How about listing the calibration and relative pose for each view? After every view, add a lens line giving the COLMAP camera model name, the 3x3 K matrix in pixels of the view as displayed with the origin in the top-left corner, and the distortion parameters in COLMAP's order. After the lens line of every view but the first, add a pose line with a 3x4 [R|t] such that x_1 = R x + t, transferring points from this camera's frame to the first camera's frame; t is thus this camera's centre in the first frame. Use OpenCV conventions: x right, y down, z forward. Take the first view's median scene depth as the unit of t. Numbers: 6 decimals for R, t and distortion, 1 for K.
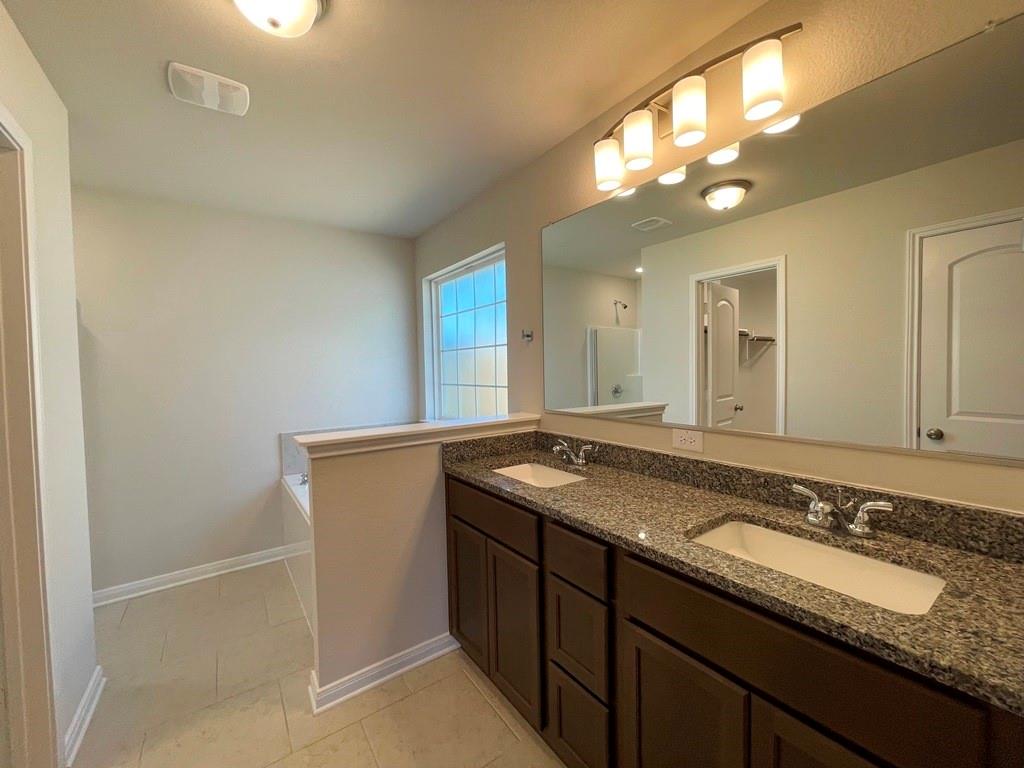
lens RADIAL K [[415.2, 0, 512.3], [0, 415.2, 382.4], [0, 0, 1]] dist [-0.000680, -0.000536]
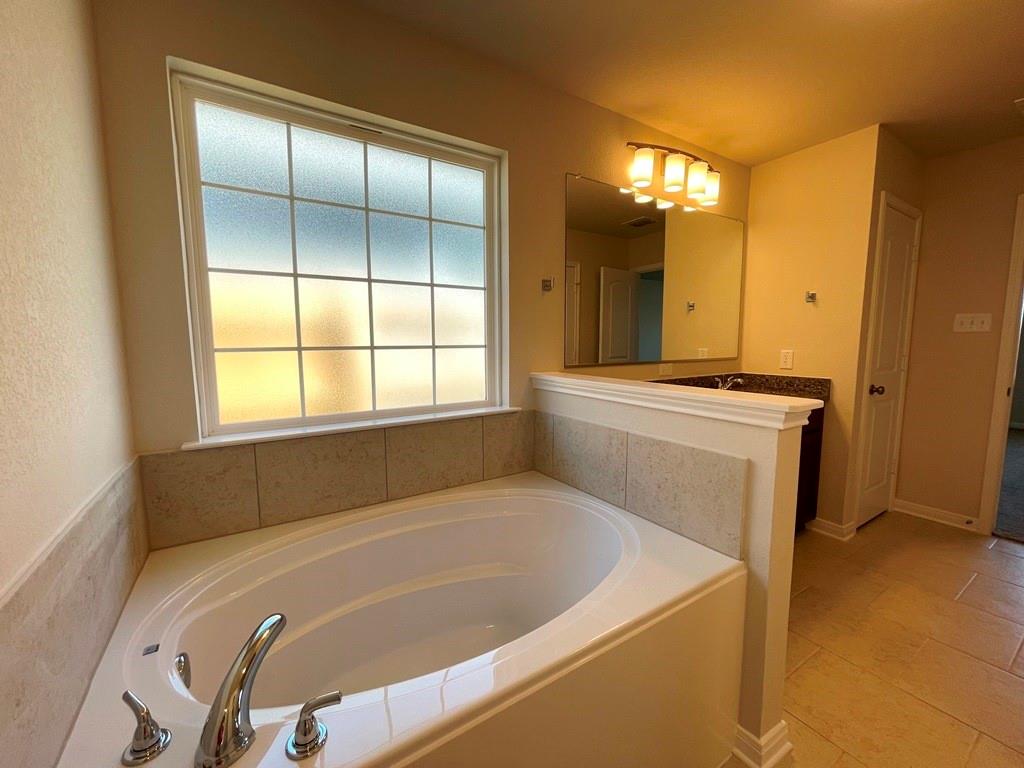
lens RADIAL K [[415.2, 0, 512.3], [0, 415.2, 382.4], [0, 0, 1]] dist [-0.000680, -0.000536]
pose [[0.041422, -0.086494, 0.995391, -1.050549], [0.035699, 0.995738, 0.085038, 0.018401], [-0.998504, 0.032012, 0.044333, 1.264091]]
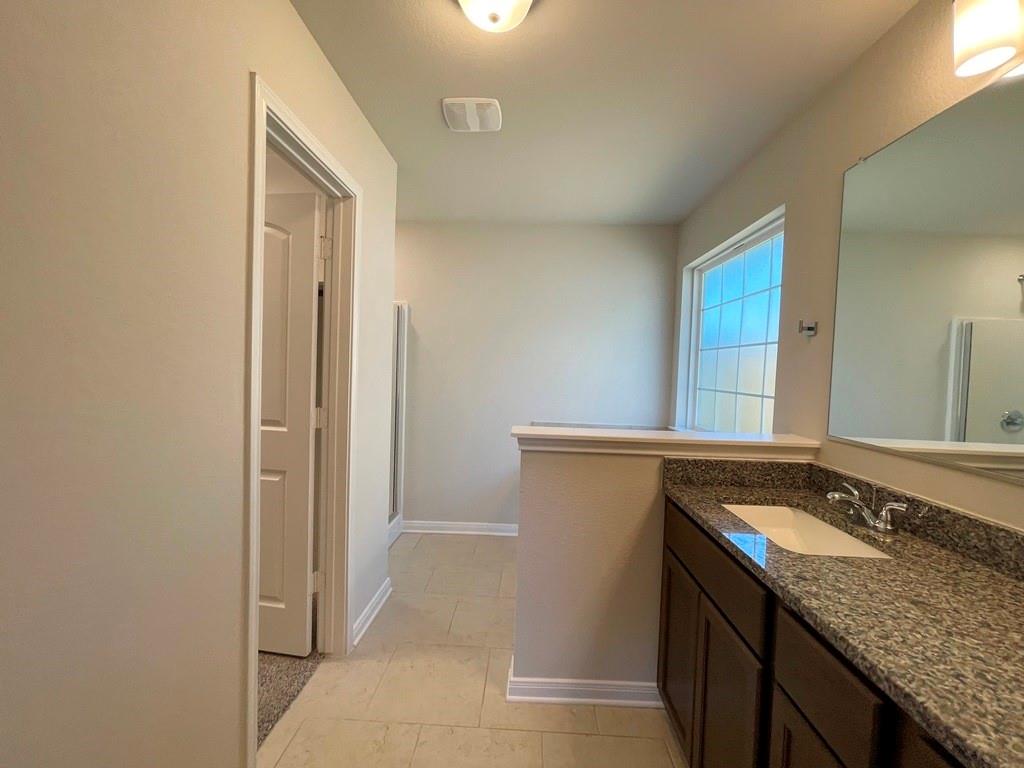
lens RADIAL K [[415.2, 0, 512.3], [0, 415.2, 382.4], [0, 0, 1]] dist [-0.000680, -0.000536]
pose [[0.791869, 0.067270, -0.606975, 0.087419], [-0.068230, 0.997437, 0.021530, -0.001142], [0.606868, 0.024365, 0.794429, 0.154259]]
